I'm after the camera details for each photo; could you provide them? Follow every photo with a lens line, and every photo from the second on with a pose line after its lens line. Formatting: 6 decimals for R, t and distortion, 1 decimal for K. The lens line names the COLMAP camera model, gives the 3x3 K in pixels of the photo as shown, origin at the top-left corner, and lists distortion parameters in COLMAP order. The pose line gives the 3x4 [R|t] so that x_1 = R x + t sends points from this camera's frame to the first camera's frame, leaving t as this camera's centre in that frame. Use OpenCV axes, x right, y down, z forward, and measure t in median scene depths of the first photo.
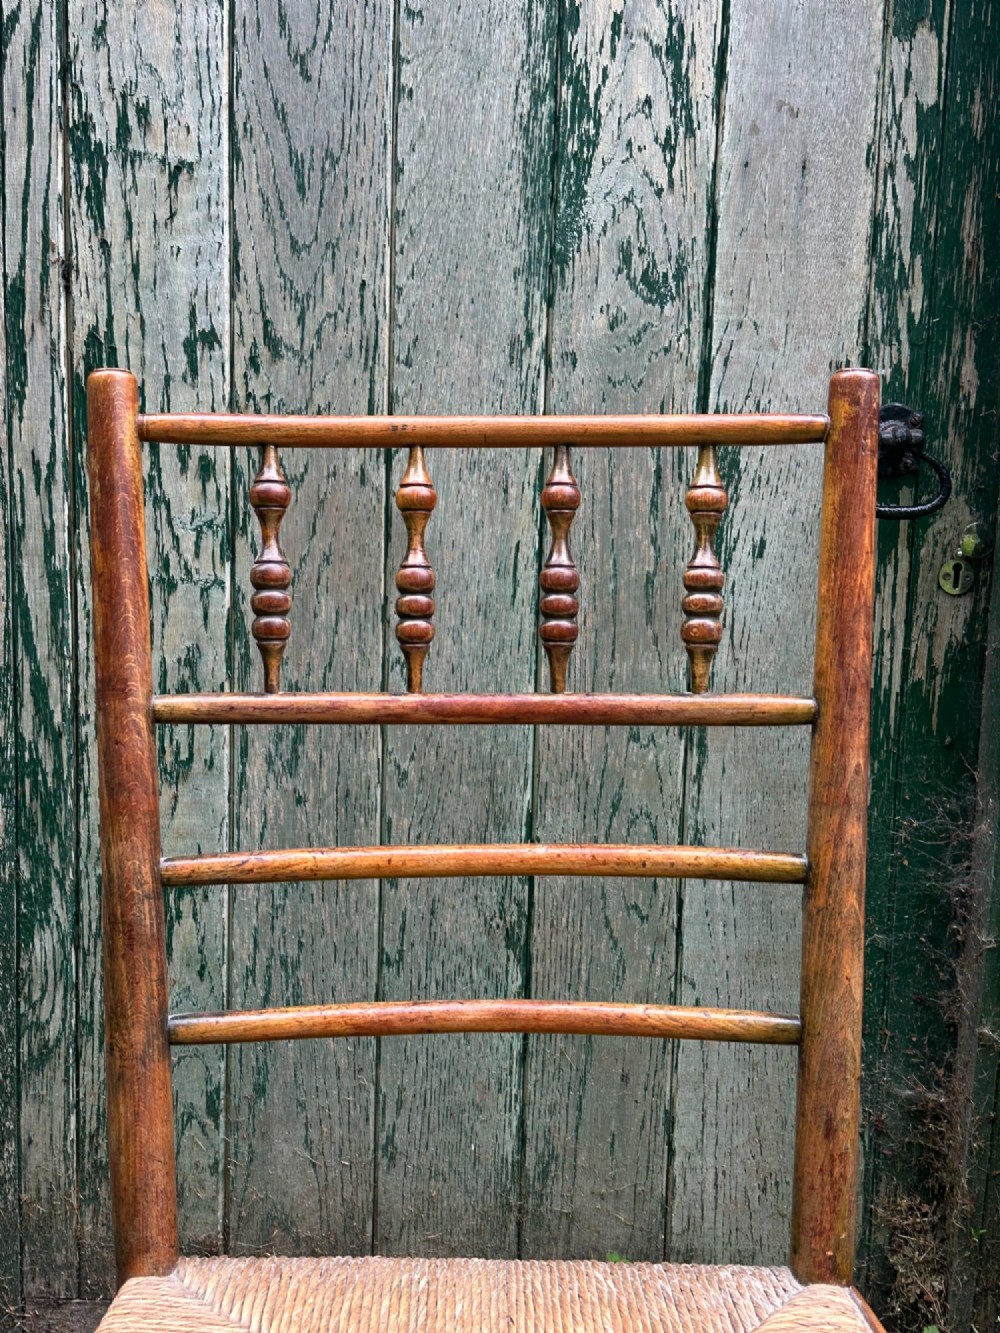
lens RADIAL K [[1336.8, 0, 501.4], [0, 1336.8, 646.5], [0, 0, 1]] dist [0.047841, 0.000000]
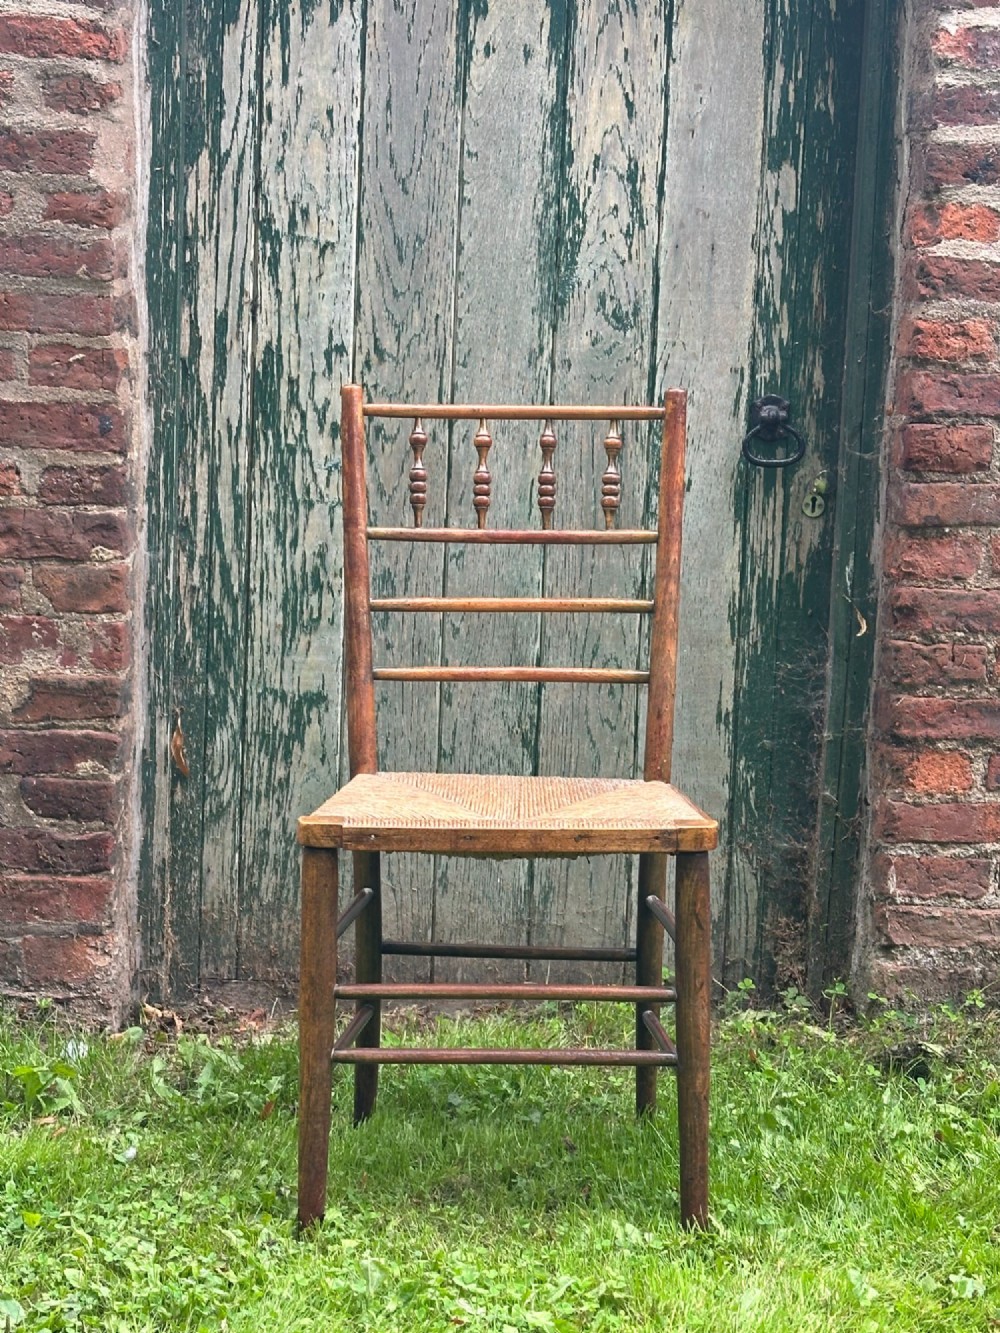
lens RADIAL K [[2035.8, 0, 513.9], [0, 2035.8, 669.3], [0, 0, 1]] dist [-0.009590, 0.000000]
pose [[0.999921, 0.011523, -0.005060, 0.005005], [-0.011638, 0.999662, -0.023257, 0.200206], [0.004790, 0.023314, 0.999717, -1.378068]]
